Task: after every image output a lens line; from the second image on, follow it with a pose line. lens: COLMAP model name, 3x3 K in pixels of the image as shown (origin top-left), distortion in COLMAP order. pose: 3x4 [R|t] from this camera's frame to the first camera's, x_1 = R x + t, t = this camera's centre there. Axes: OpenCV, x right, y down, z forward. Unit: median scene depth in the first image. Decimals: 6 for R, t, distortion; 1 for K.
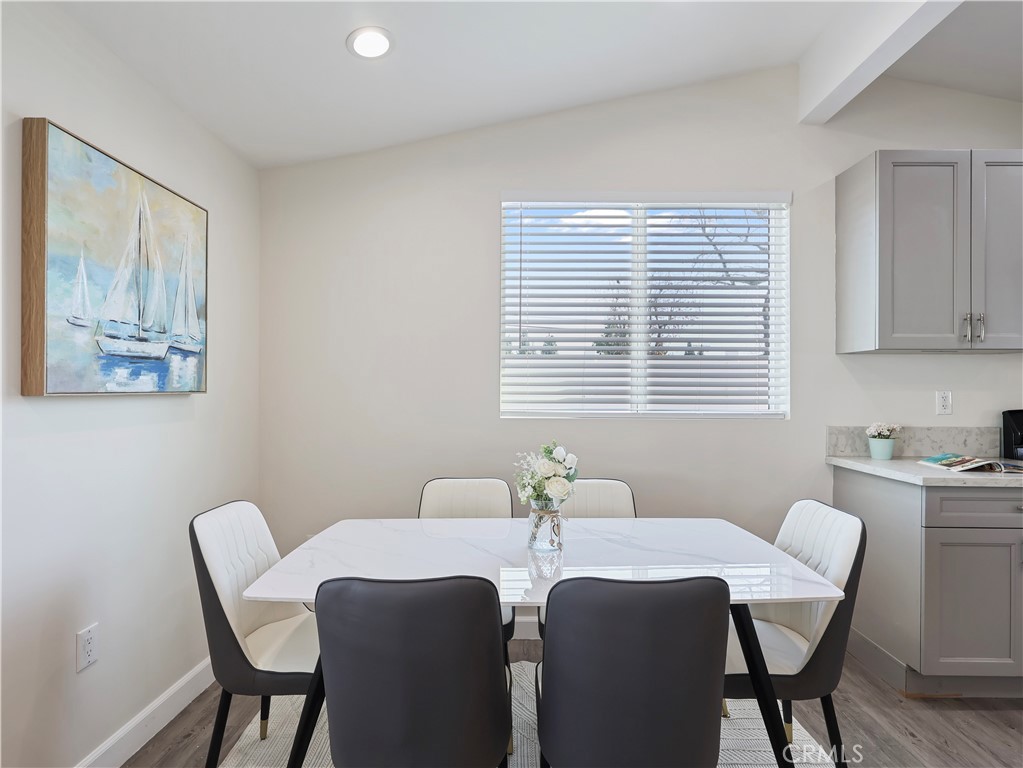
lens RADIAL K [[539.6, 0, 512.3], [0, 539.6, 390.4], [0, 0, 1]] dist [-0.003184, 0.003971]
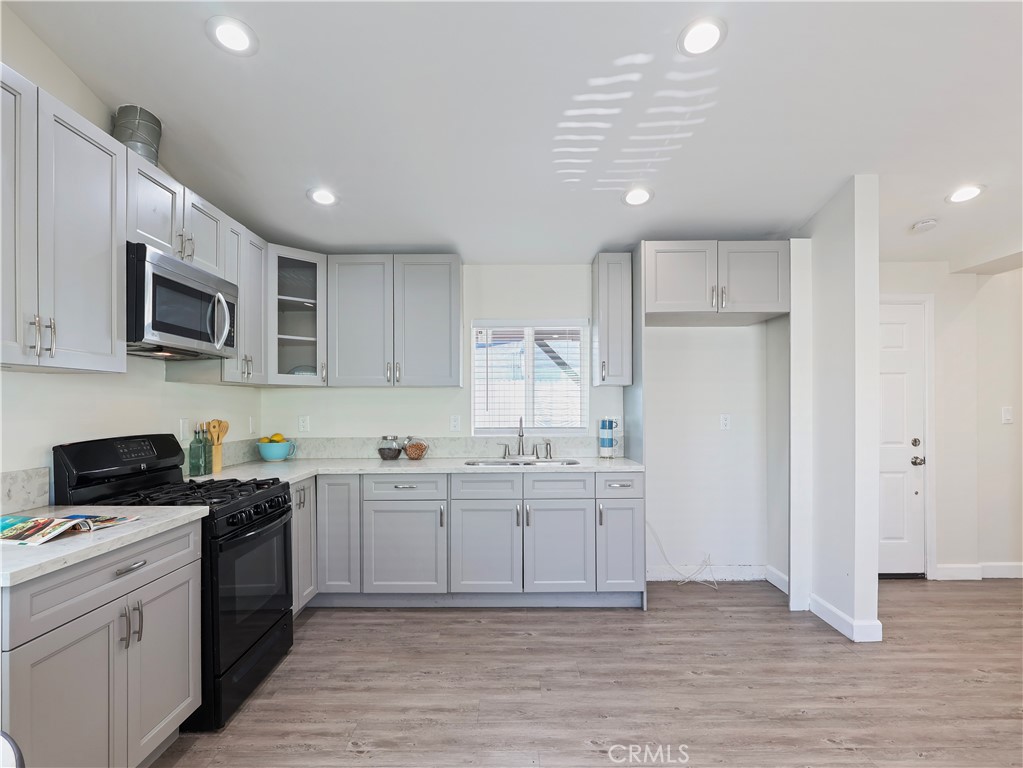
lens RADIAL K [[539.6, 0, 523.5], [0, 539.6, 404.8], [0, 0, 1]] dist [-0.003184, 0.003971]
pose [[-0.022742, -0.000577, 0.999741, 0.116153], [0.000048, 1.000000, 0.000578, -0.025415], [-0.999741, 0.000061, -0.022742, 0.369715]]
